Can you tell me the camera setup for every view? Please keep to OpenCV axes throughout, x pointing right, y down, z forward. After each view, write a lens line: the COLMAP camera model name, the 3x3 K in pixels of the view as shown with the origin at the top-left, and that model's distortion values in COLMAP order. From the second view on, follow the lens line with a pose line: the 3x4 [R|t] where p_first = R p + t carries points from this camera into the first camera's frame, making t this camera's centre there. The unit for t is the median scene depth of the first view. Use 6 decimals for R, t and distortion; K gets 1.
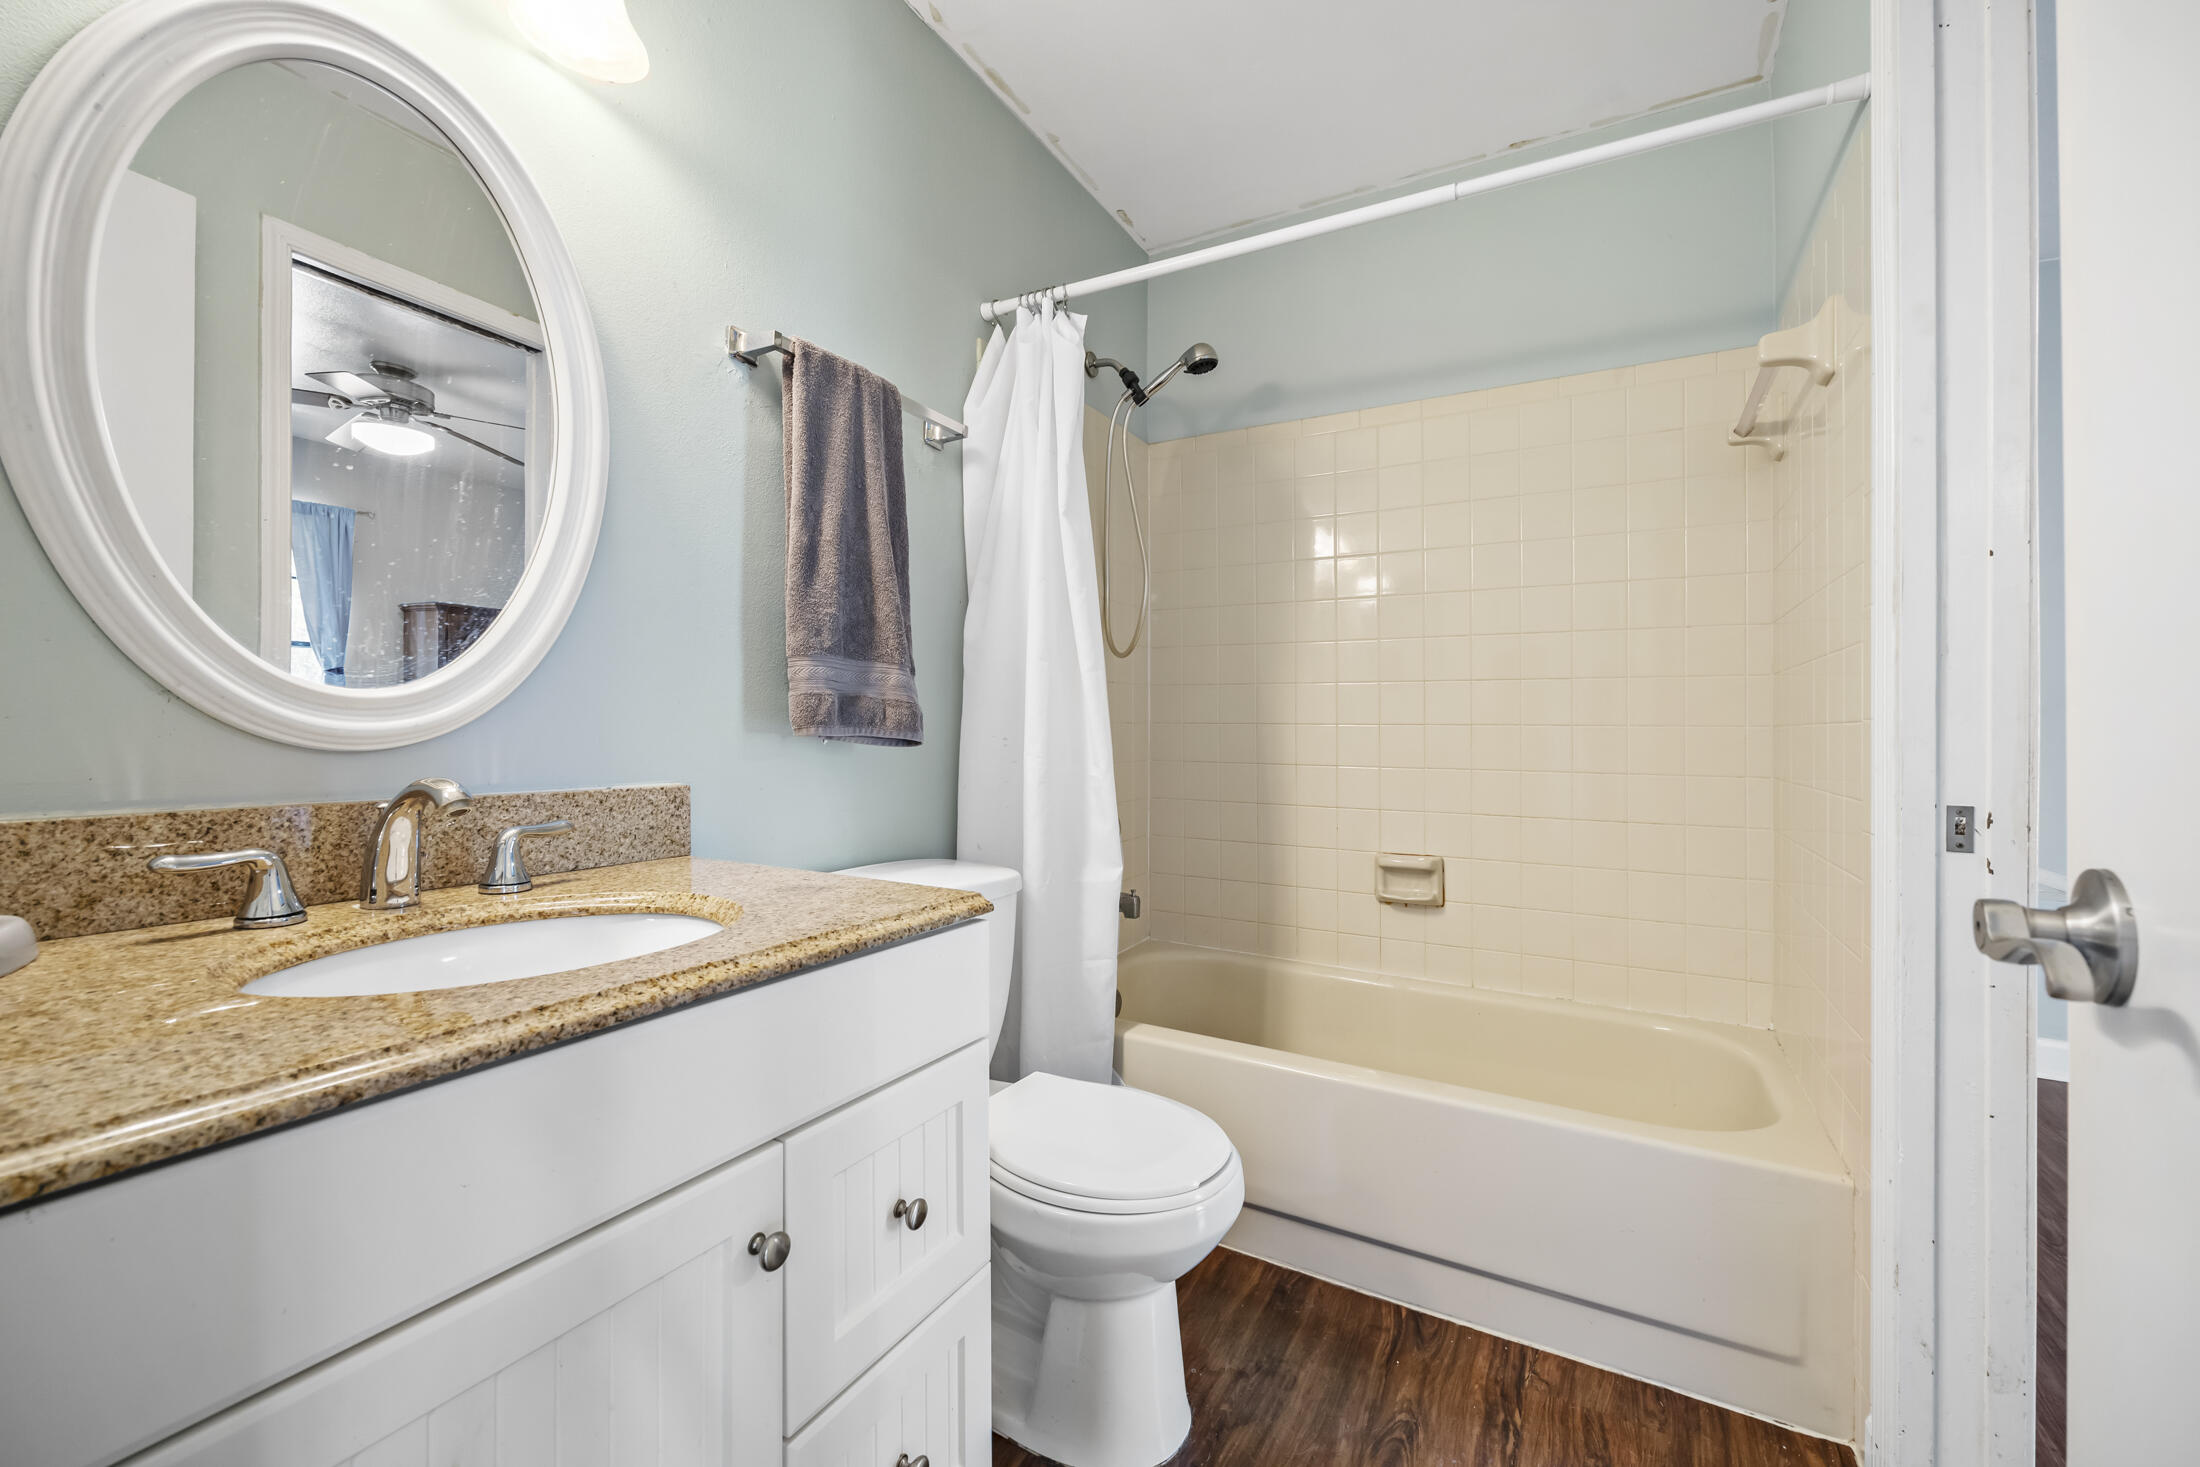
lens RADIAL K [[899.7, 0, 1097.7], [0, 899.7, 727.5], [0, 0, 1]] dist [-0.003014, 0.000365]
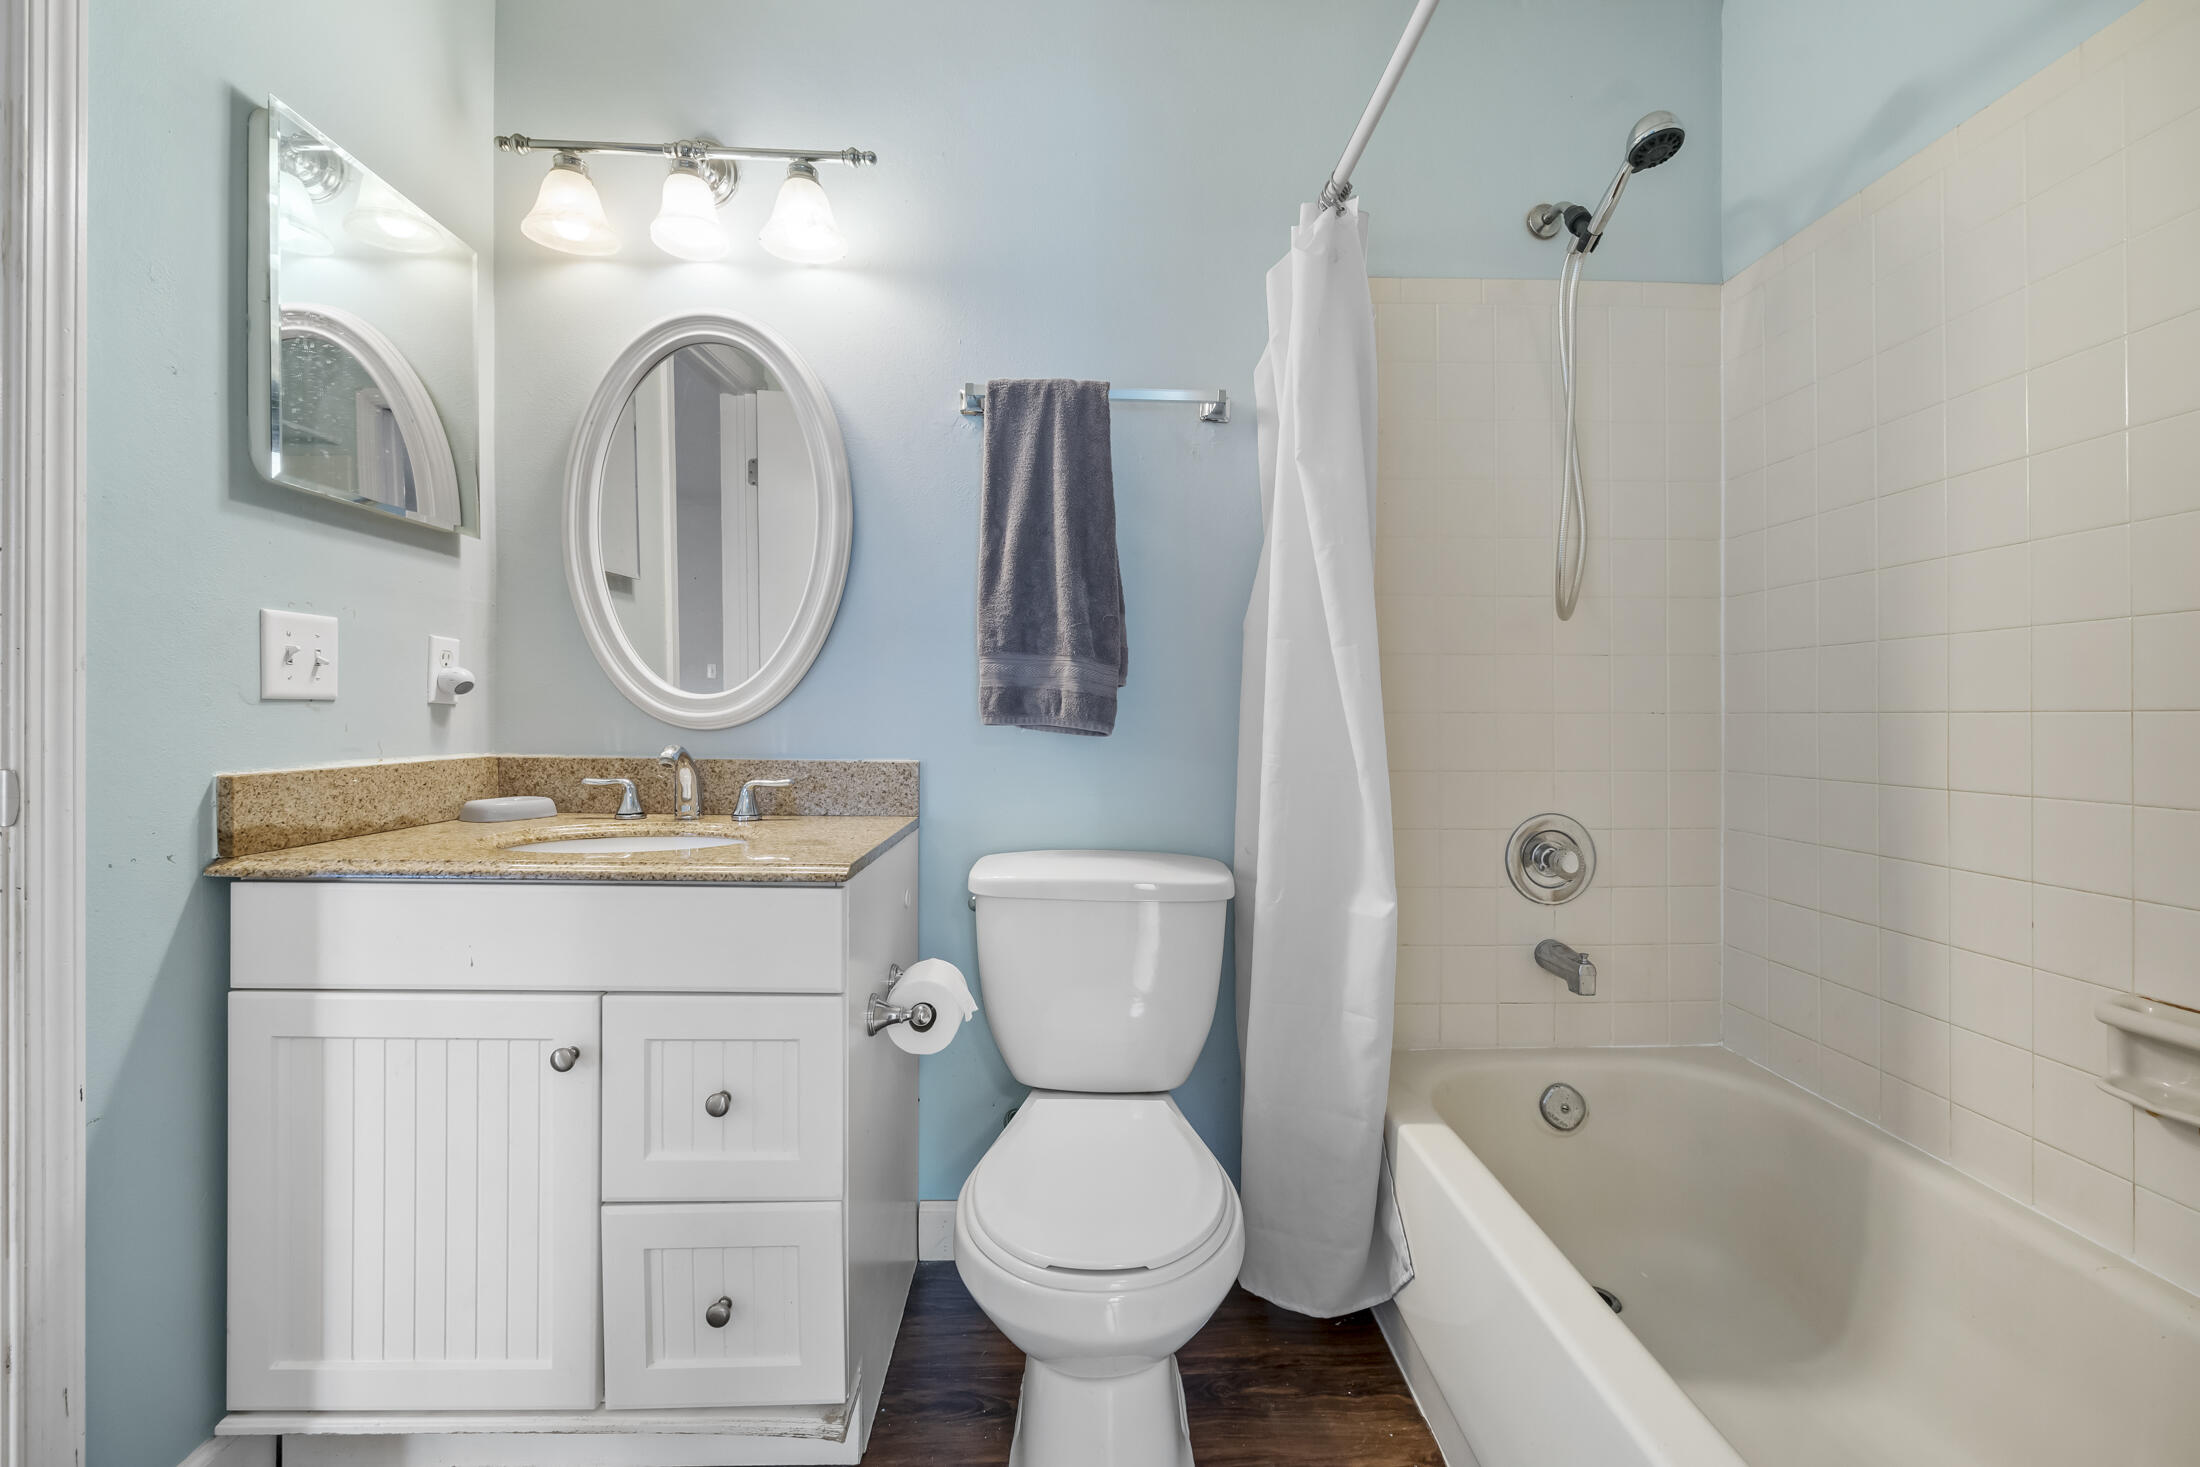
lens RADIAL K [[899.7, 0, 1097.7], [0, 899.7, 726.9], [0, 0, 1]] dist [-0.003014, 0.000365]
pose [[0.500619, 0.003363, -0.865661, 0.816093], [-0.004351, 0.999990, 0.001369, 0.011291], [0.865657, 0.003081, 0.500629, 0.599161]]
